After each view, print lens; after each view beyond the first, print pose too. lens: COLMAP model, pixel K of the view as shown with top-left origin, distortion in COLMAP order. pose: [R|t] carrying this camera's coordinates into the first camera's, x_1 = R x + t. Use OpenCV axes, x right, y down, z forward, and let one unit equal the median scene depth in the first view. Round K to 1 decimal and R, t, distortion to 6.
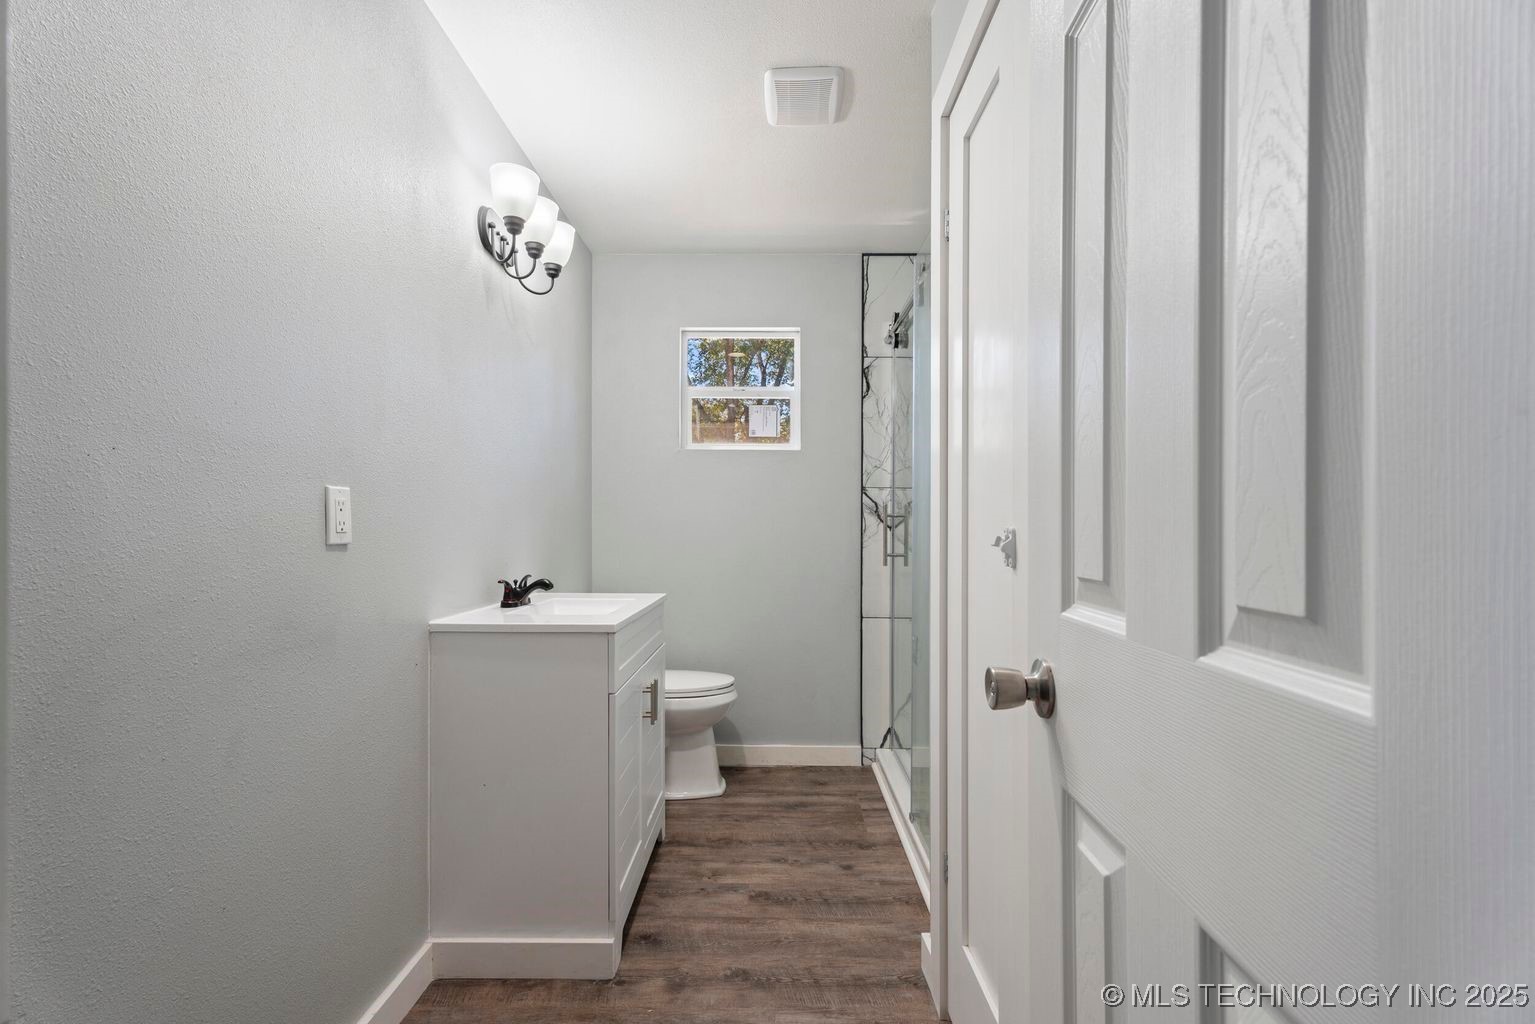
lens RADIAL K [[660.6, 0, 771.4], [0, 660.6, 531.1], [0, 0, 1]] dist [0.001427, 0.005205]
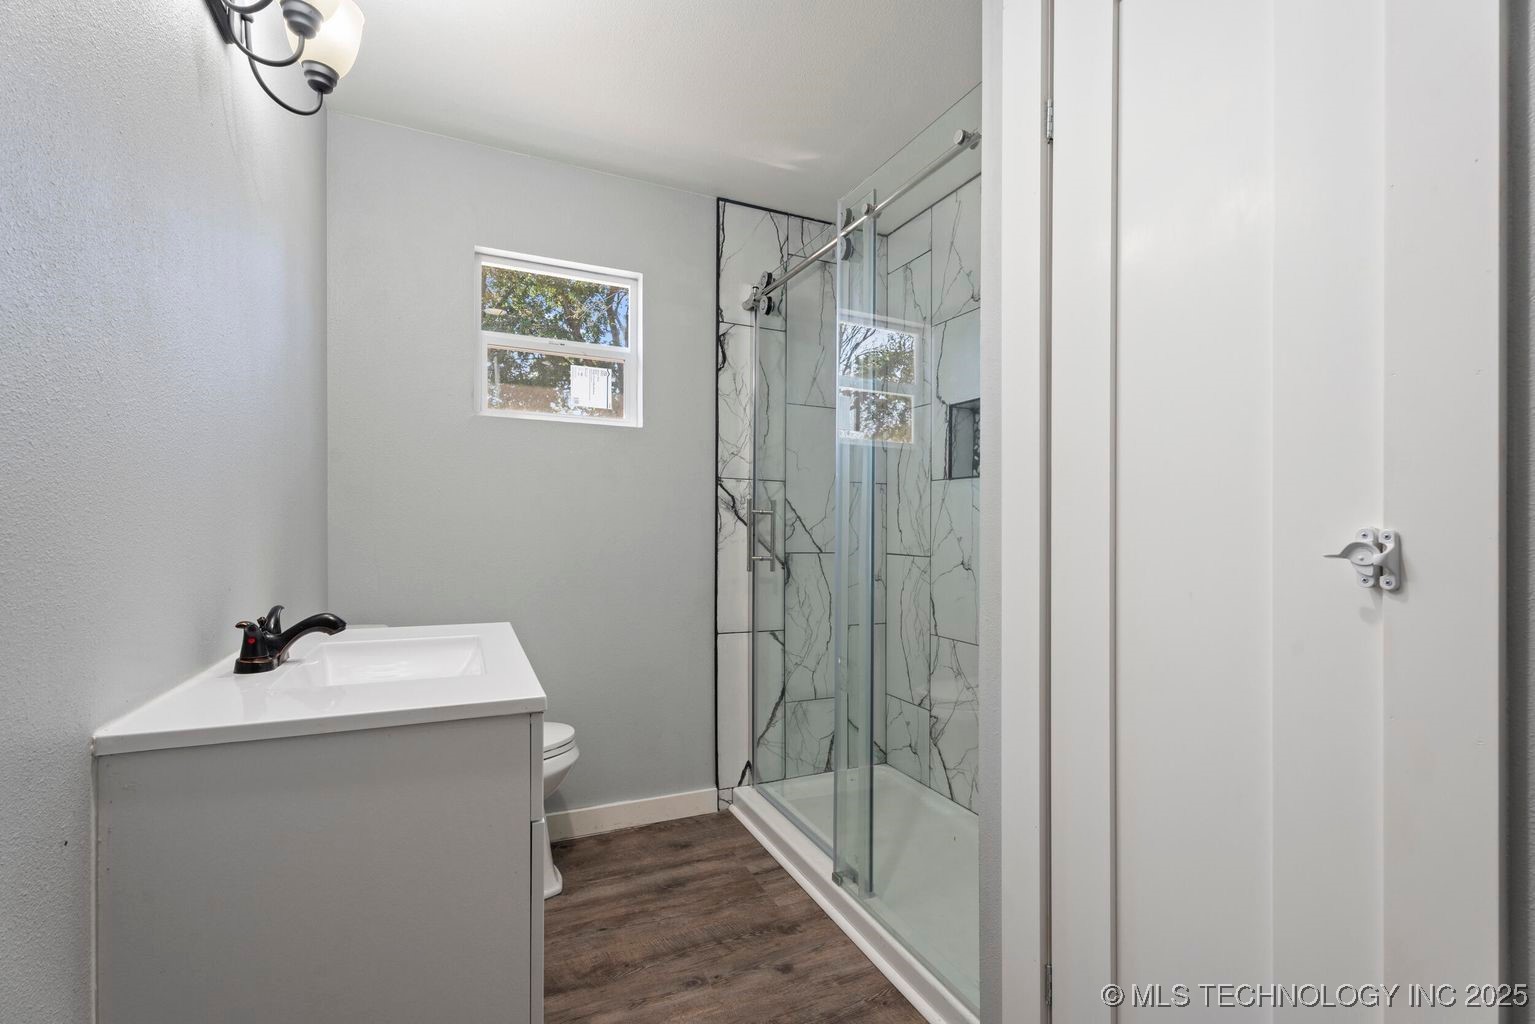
lens RADIAL K [[660.6, 0, 771.4], [0, 660.6, 531.1], [0, 0, 1]] dist [0.001427, 0.005205]
pose [[0.903157, 0.004606, 0.429287, -0.163107], [-0.006260, 0.999977, 0.002443, -0.000776], [-0.429266, -0.004893, 0.903165, 0.221517]]
